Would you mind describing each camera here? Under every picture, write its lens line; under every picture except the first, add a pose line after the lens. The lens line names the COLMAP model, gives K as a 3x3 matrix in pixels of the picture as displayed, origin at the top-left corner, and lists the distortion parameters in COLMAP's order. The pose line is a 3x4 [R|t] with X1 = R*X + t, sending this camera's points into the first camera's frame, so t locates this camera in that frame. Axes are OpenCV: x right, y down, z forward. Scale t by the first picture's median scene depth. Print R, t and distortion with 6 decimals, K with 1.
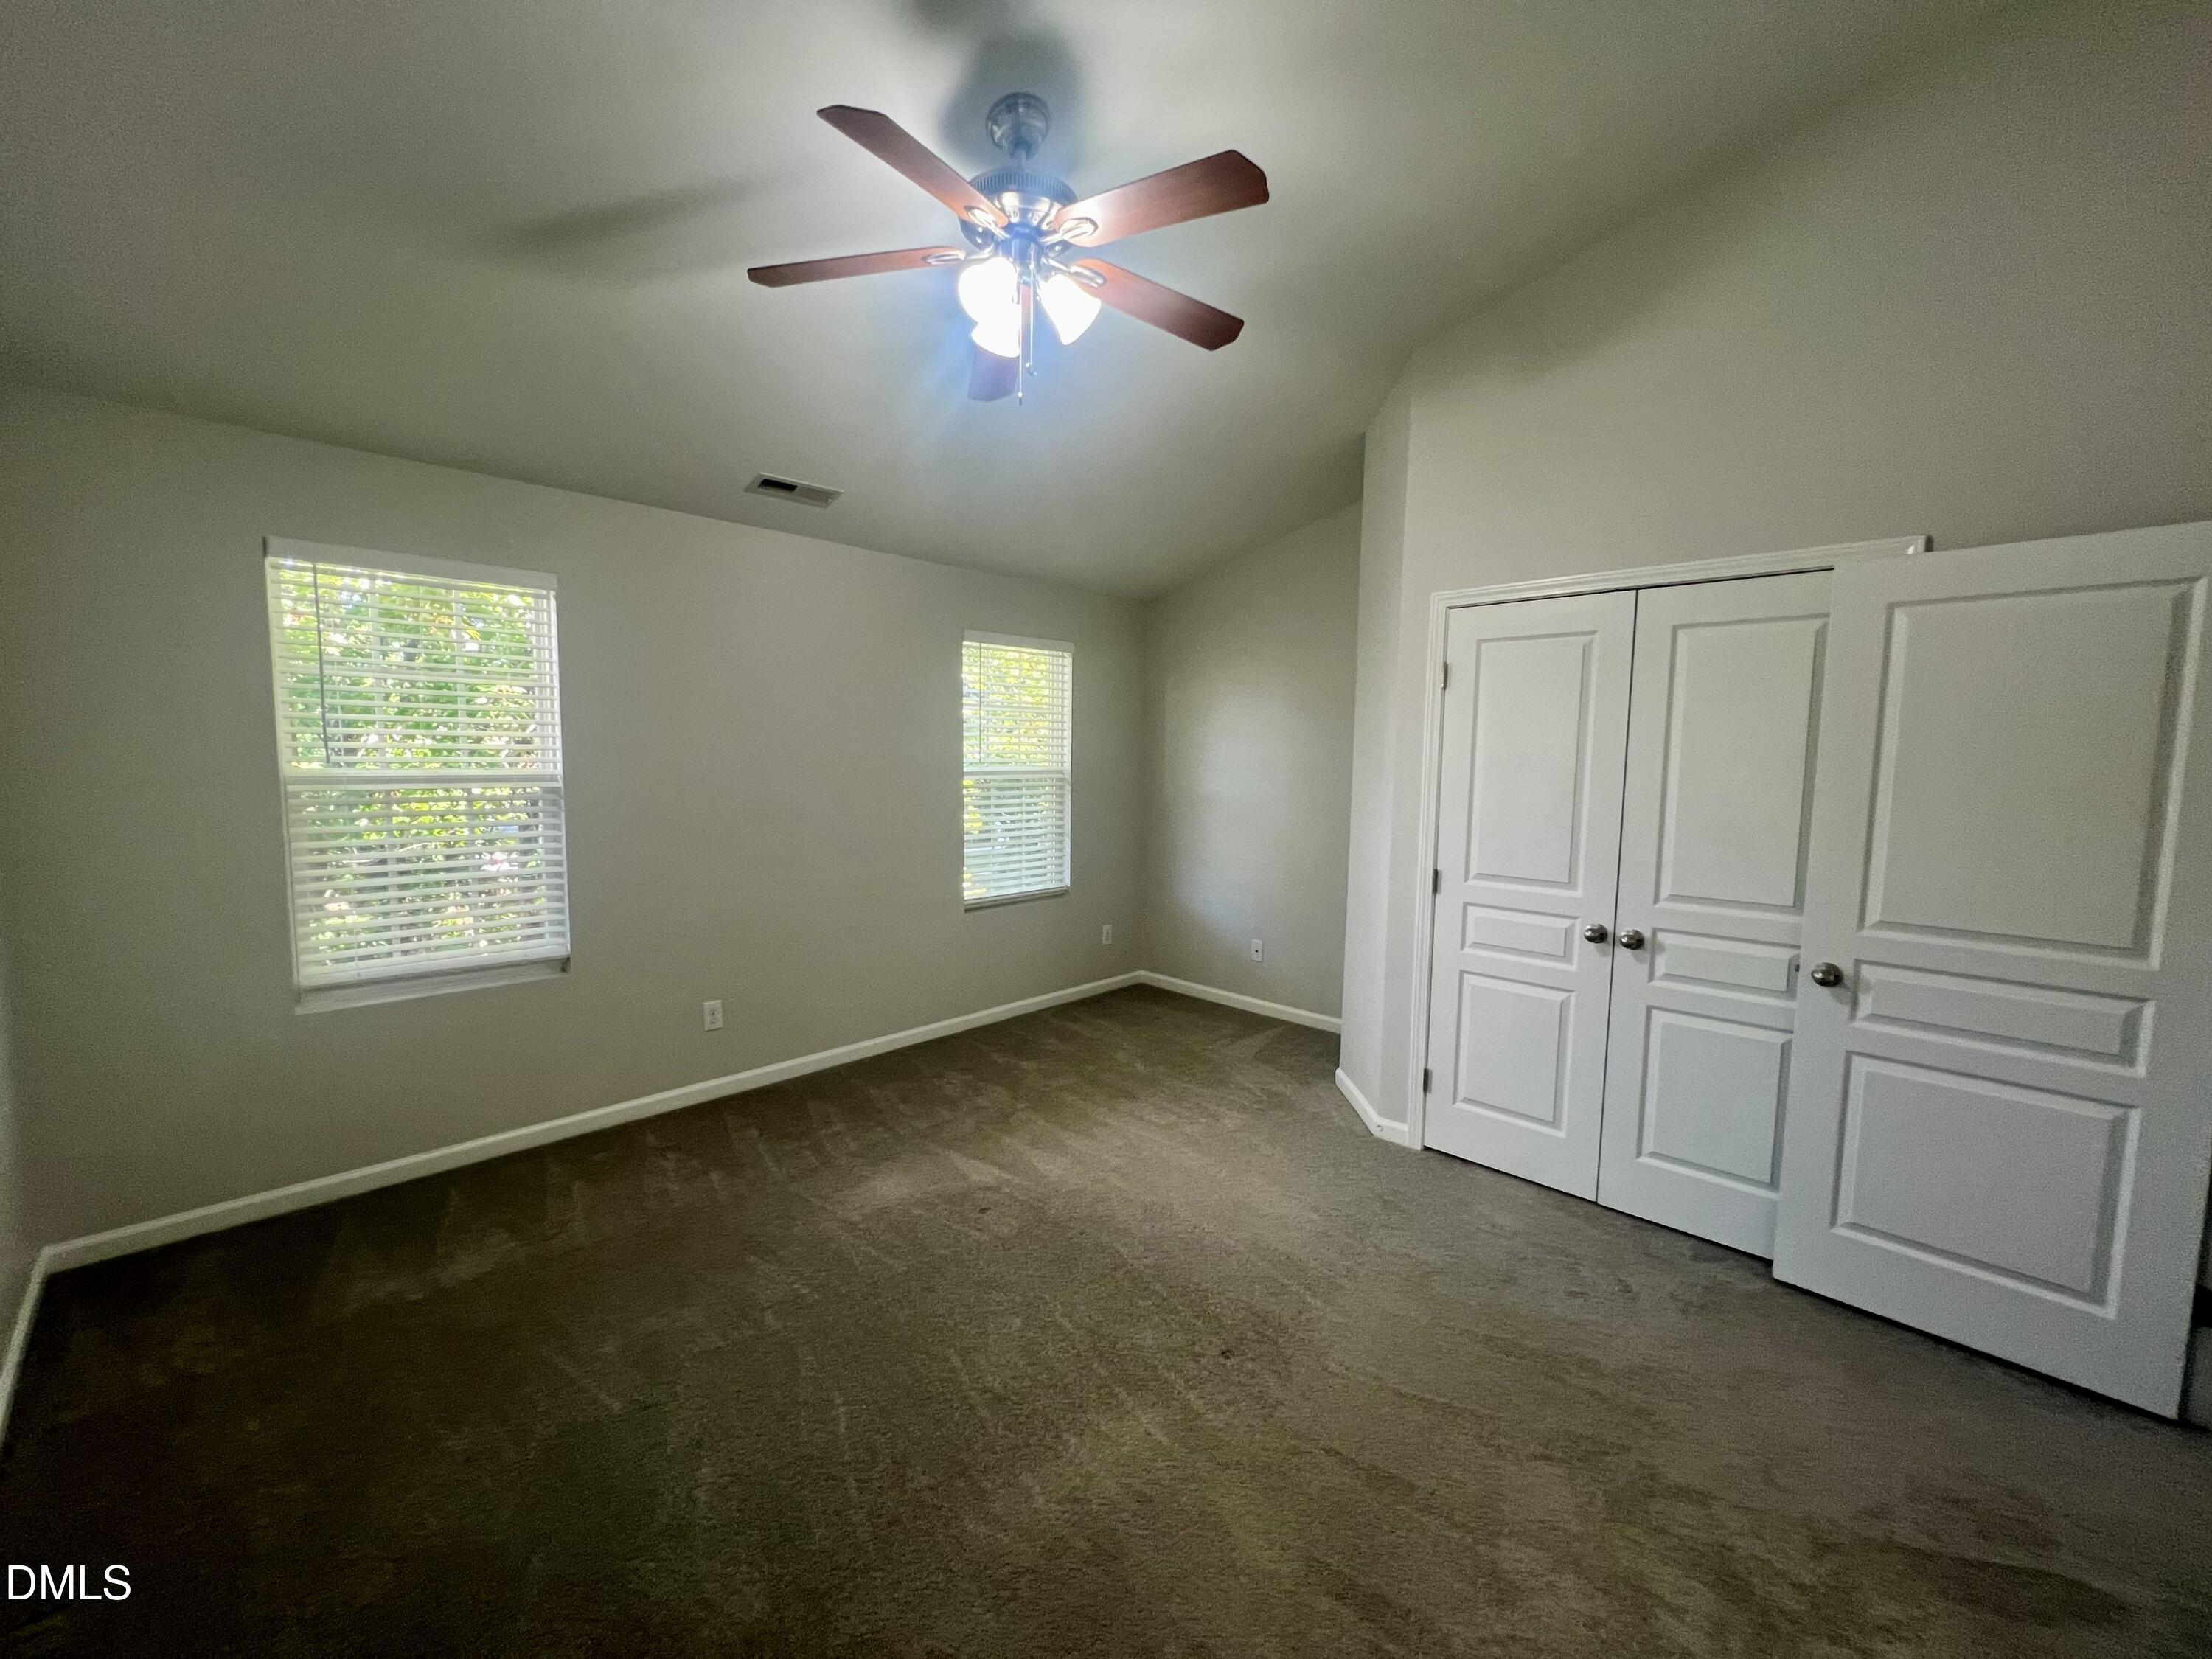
lens RADIAL K [[885.3, 0, 1107.9], [0, 885.3, 826.7], [0, 0, 1]] dist [-0.002568, 0.001089]
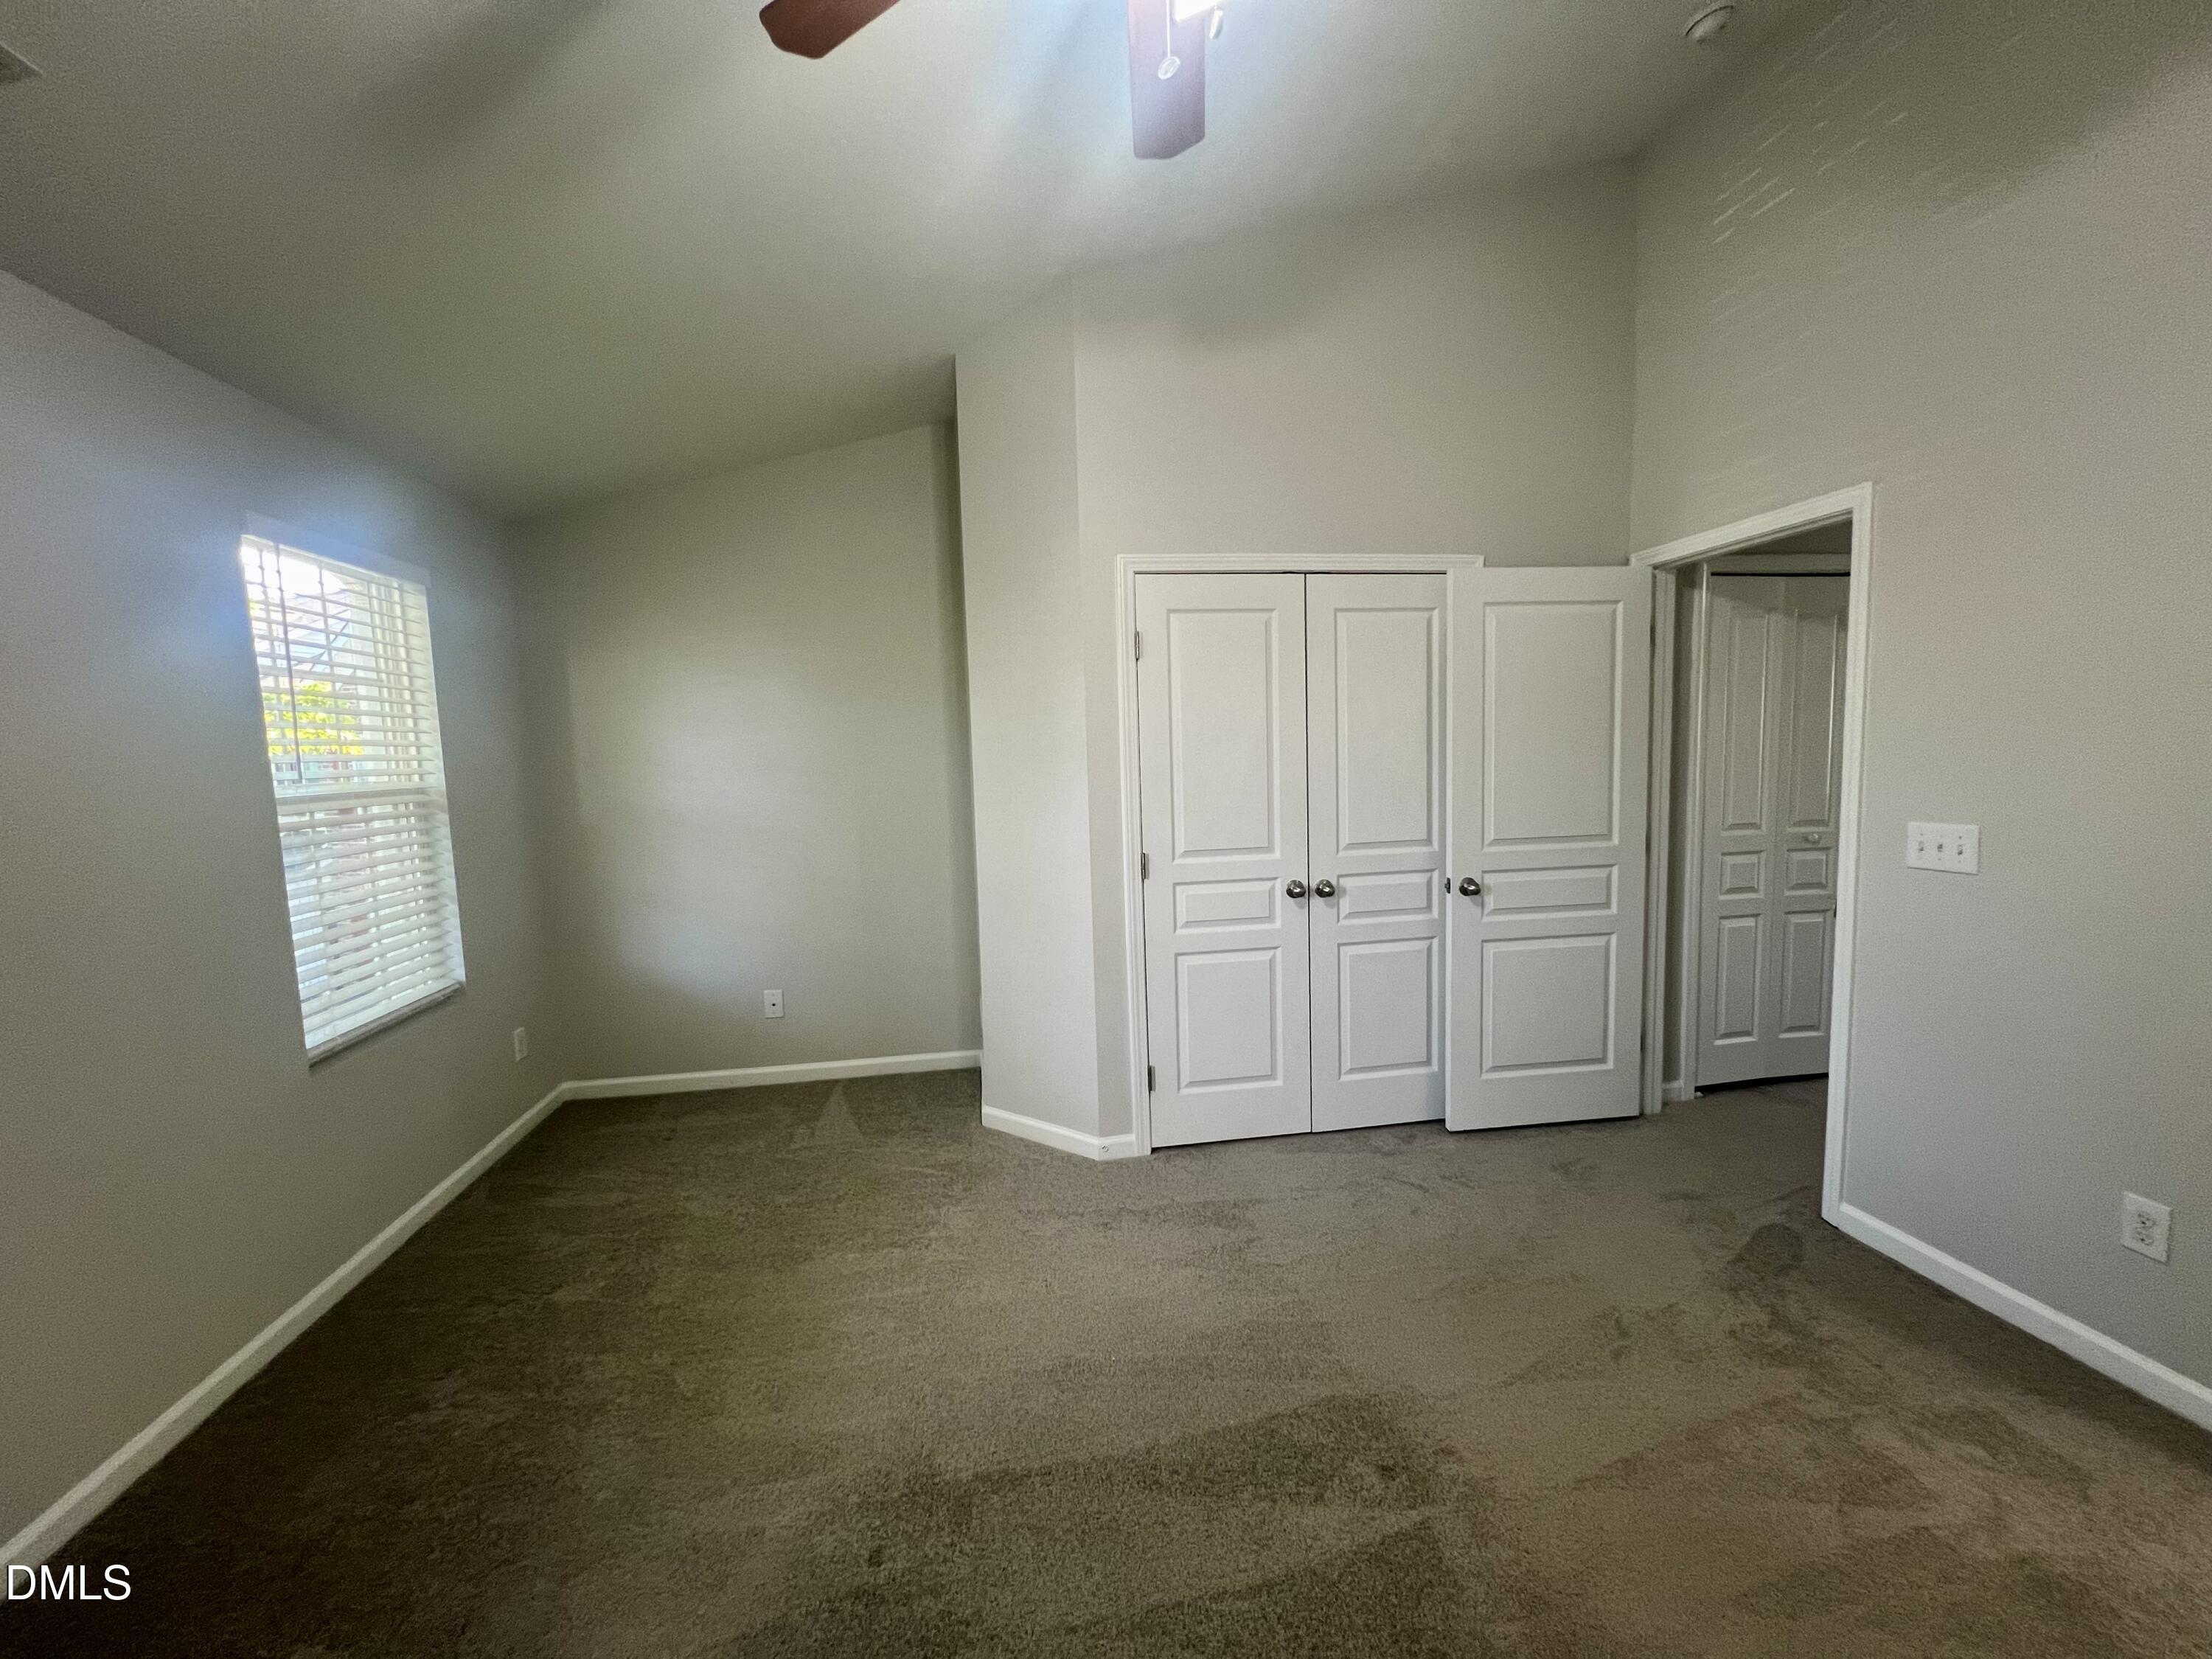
lens RADIAL K [[885.3, 0, 1107.0], [0, 885.3, 827.3], [0, 0, 1]] dist [-0.002568, 0.001089]
pose [[0.601422, -0.103716, 0.792171, -0.399265], [0.106925, 0.993067, 0.048841, -0.029525], [-0.791744, 0.055329, 0.608342, 0.470875]]
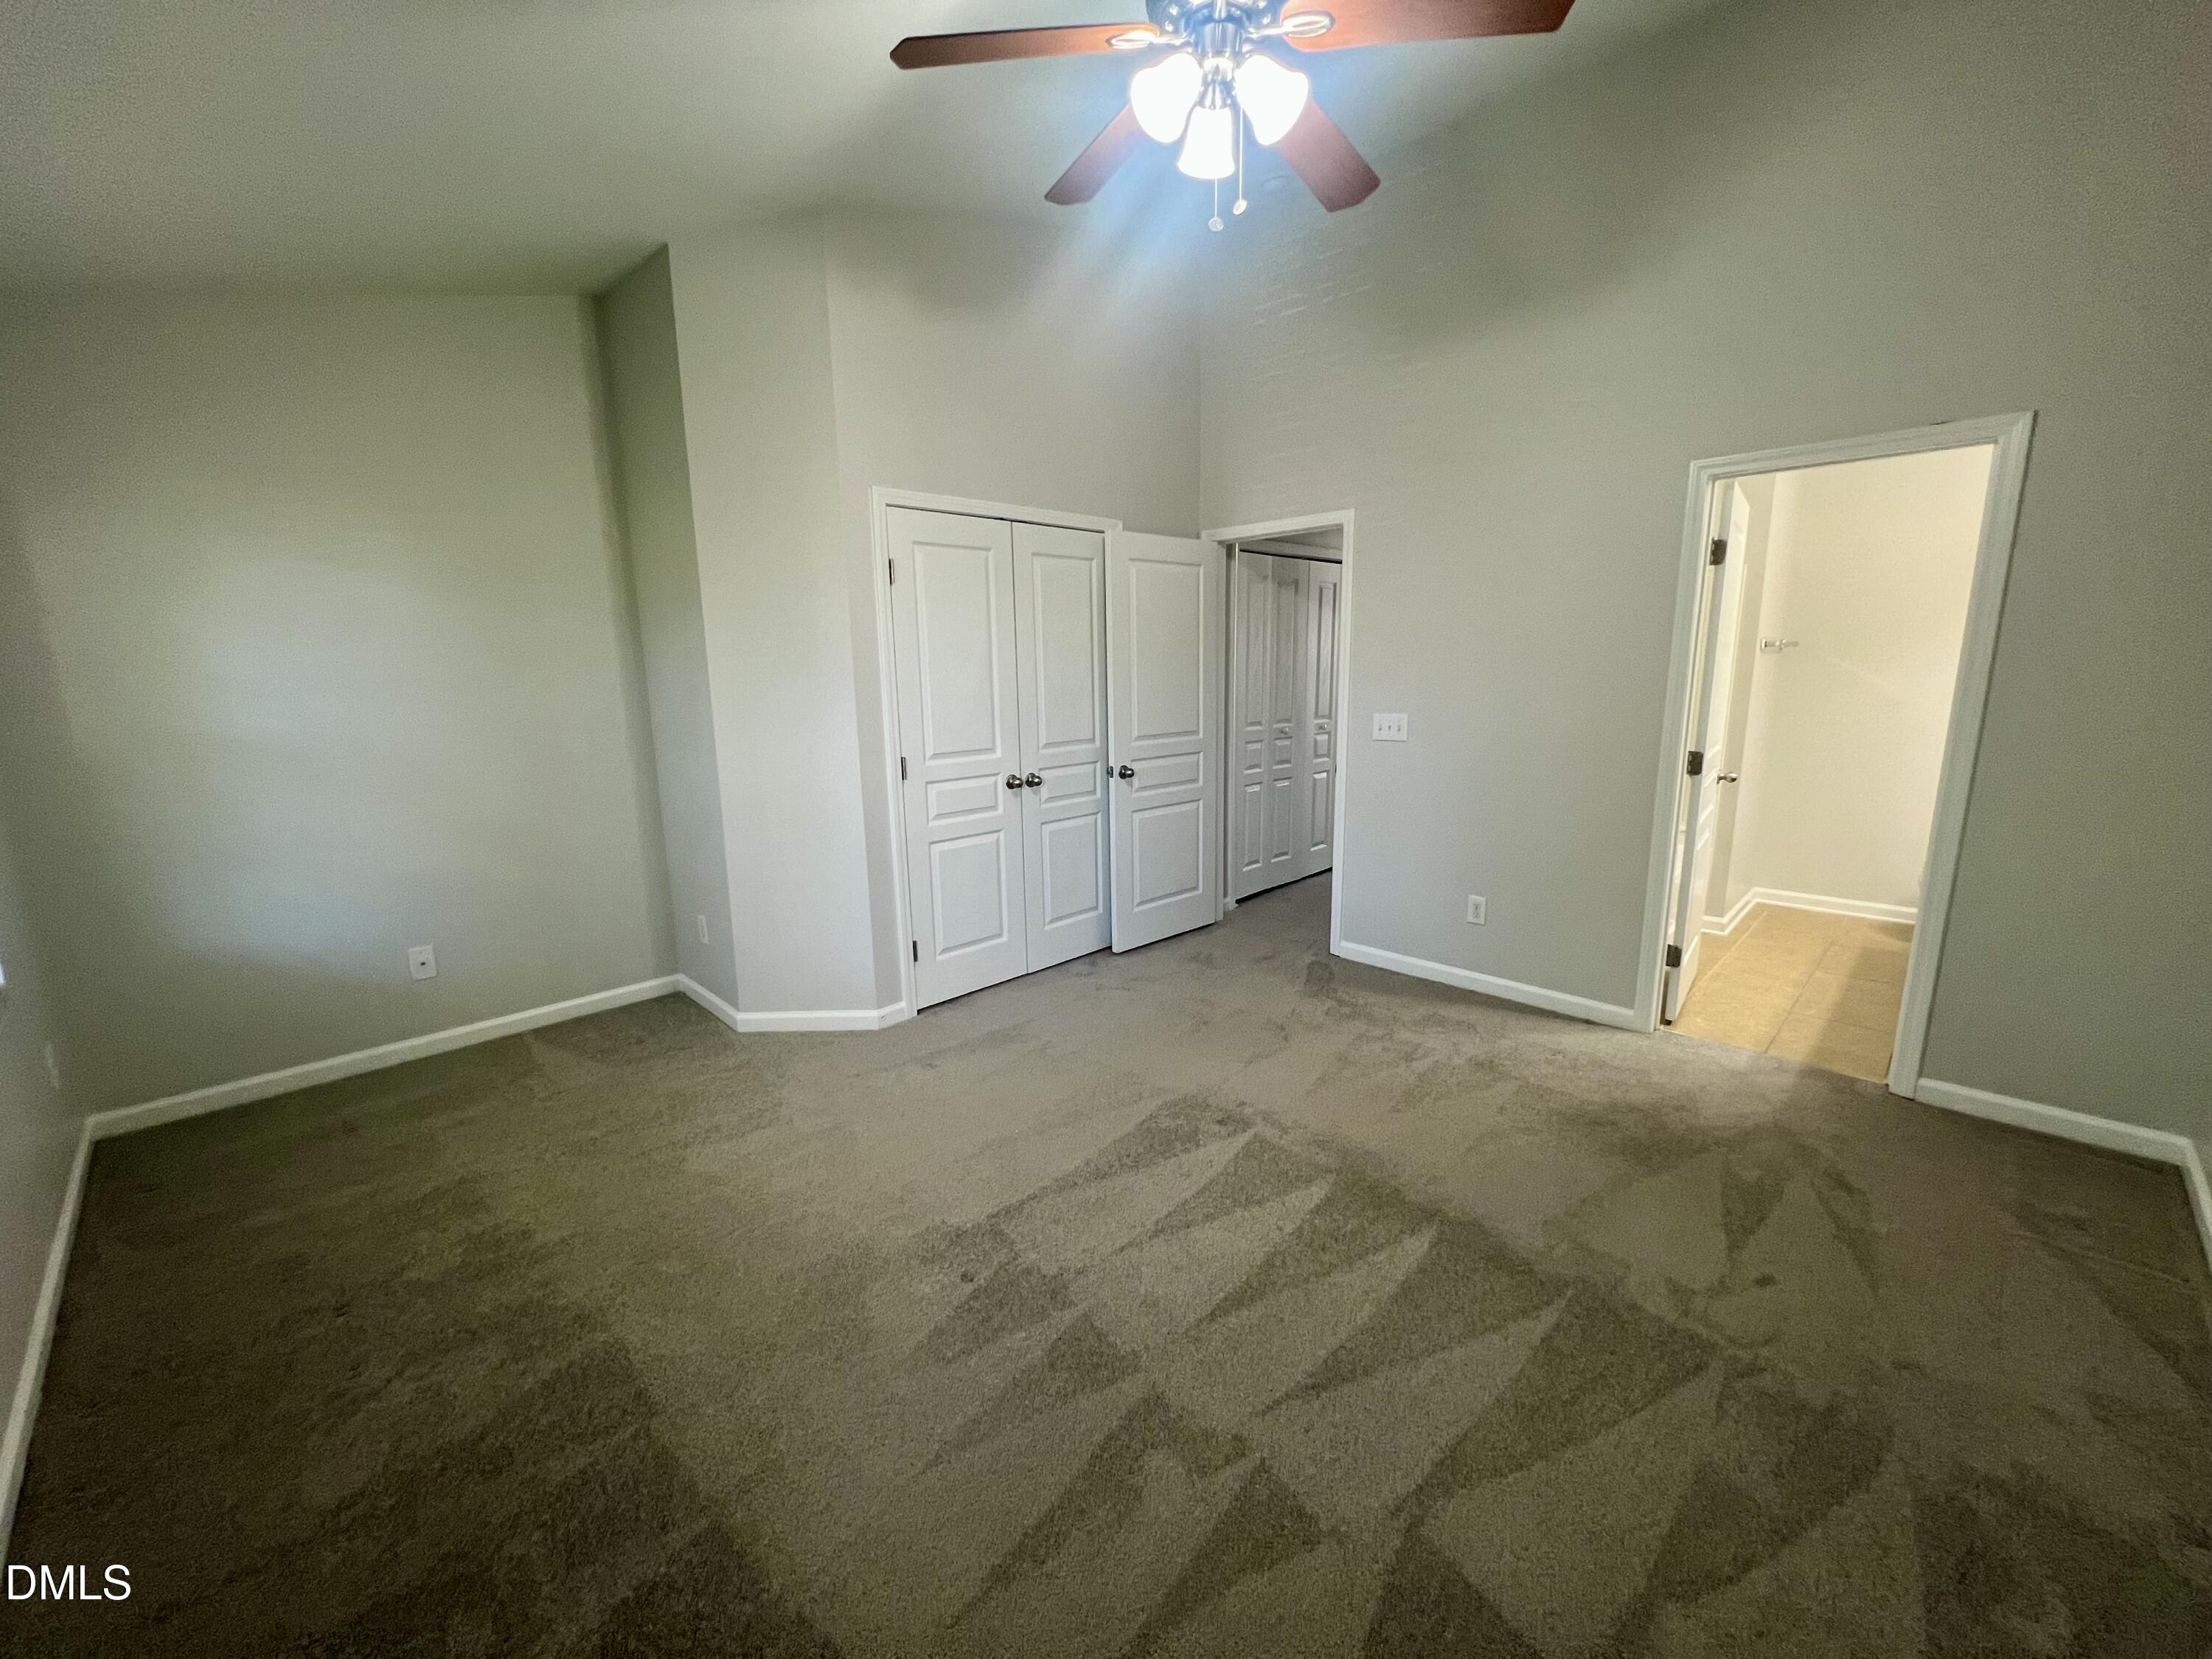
lens RADIAL K [[885.3, 0, 1102.4], [0, 885.3, 826.5], [0, 0, 1]] dist [-0.002568, 0.001089]
pose [[0.019229, -0.200110, 0.979585, -0.703742], [0.099416, 0.975293, 0.197282, -0.058658], [-0.994860, 0.093593, 0.038648, 0.743489]]
